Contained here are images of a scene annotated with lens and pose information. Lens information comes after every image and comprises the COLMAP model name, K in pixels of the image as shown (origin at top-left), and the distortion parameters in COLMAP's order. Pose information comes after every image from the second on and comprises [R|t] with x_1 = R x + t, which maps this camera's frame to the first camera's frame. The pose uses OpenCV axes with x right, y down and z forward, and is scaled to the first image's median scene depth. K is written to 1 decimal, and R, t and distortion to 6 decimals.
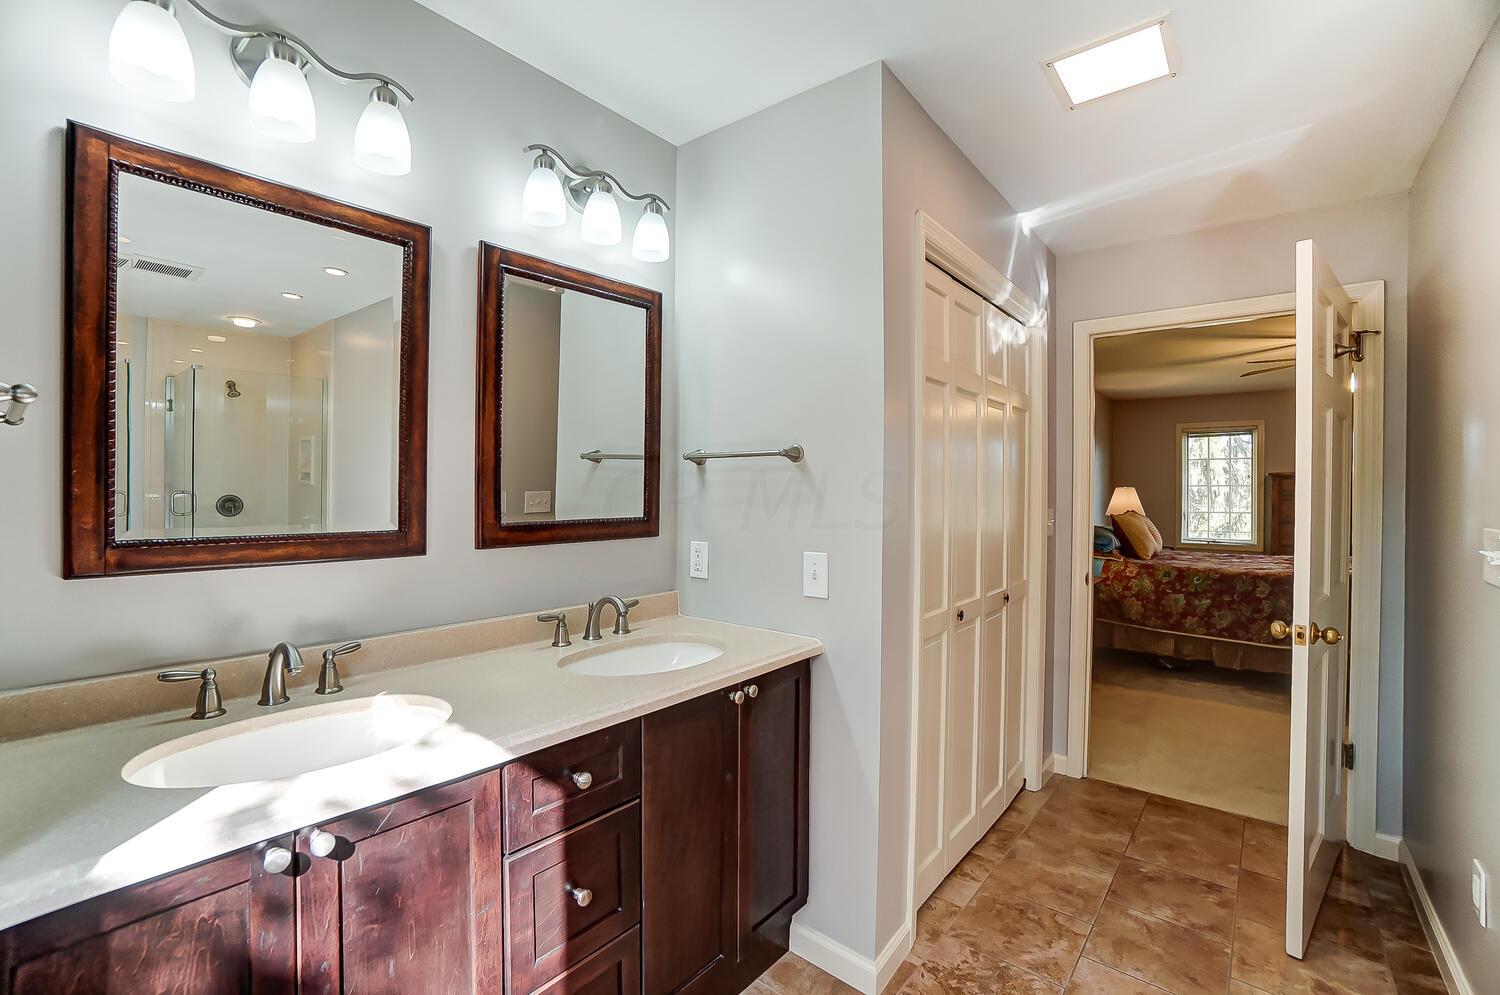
lens RADIAL K [[659.4, 0, 752.3], [0, 659.4, 501.7], [0, 0, 1]] dist [-0.037661, 0.009968]
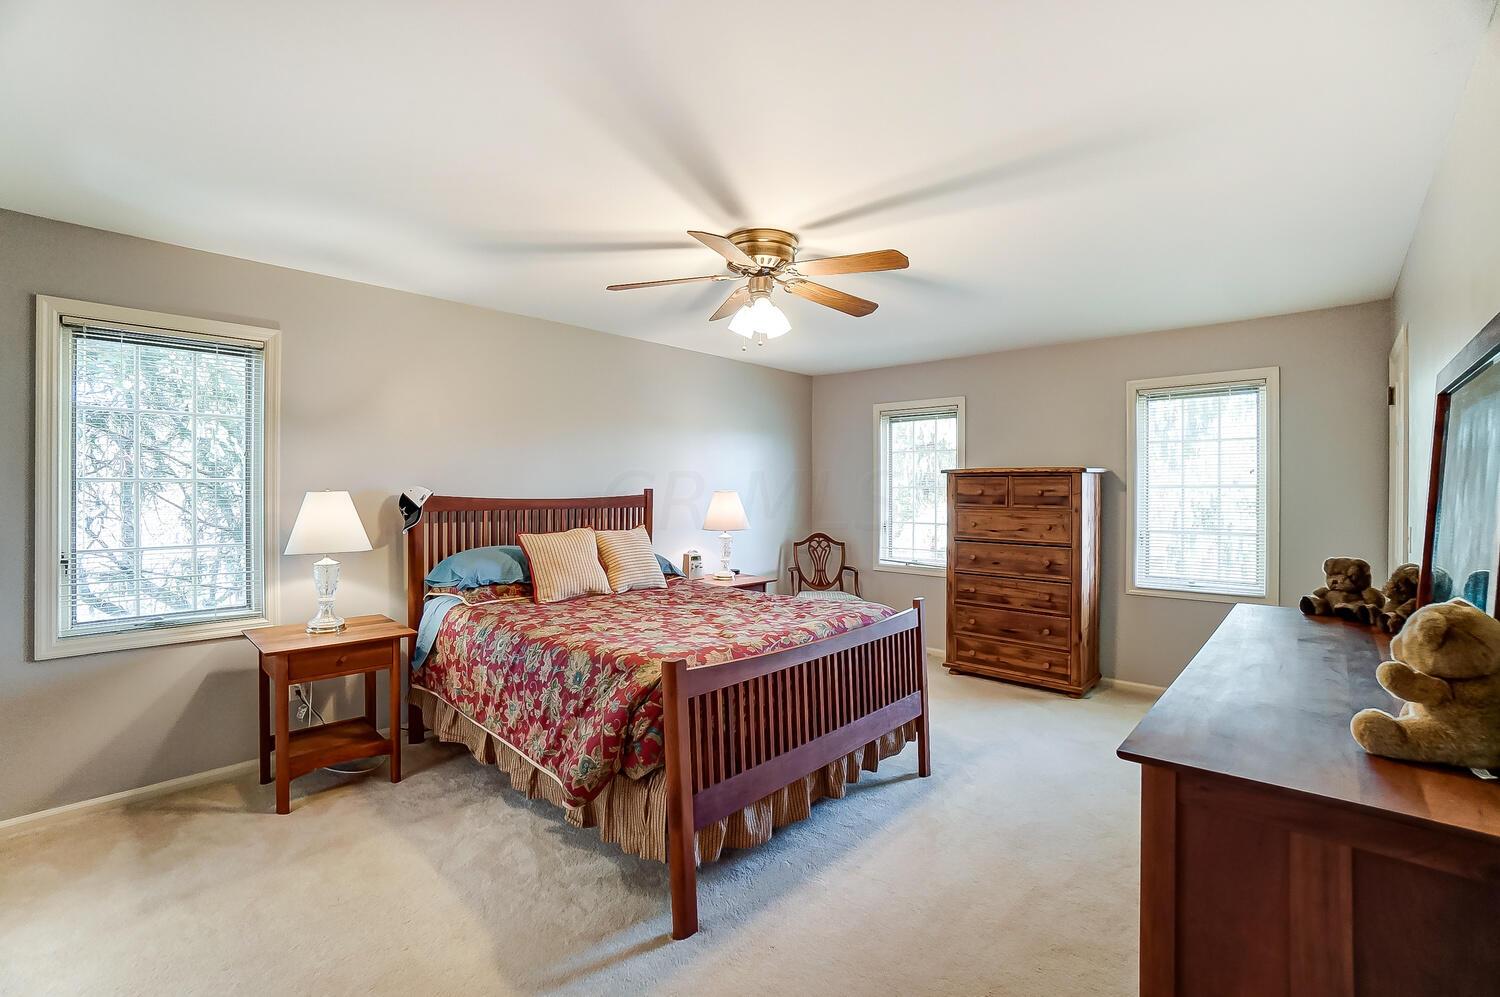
lens RADIAL K [[659.4, 0, 735.8], [0, 659.4, 494.2], [0, 0, 1]] dist [-0.037661, 0.009968]
pose [[0.996773, 0.000536, -0.080274, 0.938453], [-0.001438, 0.999937, -0.011177, -0.014586], [0.080263, 0.011256, 0.996710, 0.390601]]
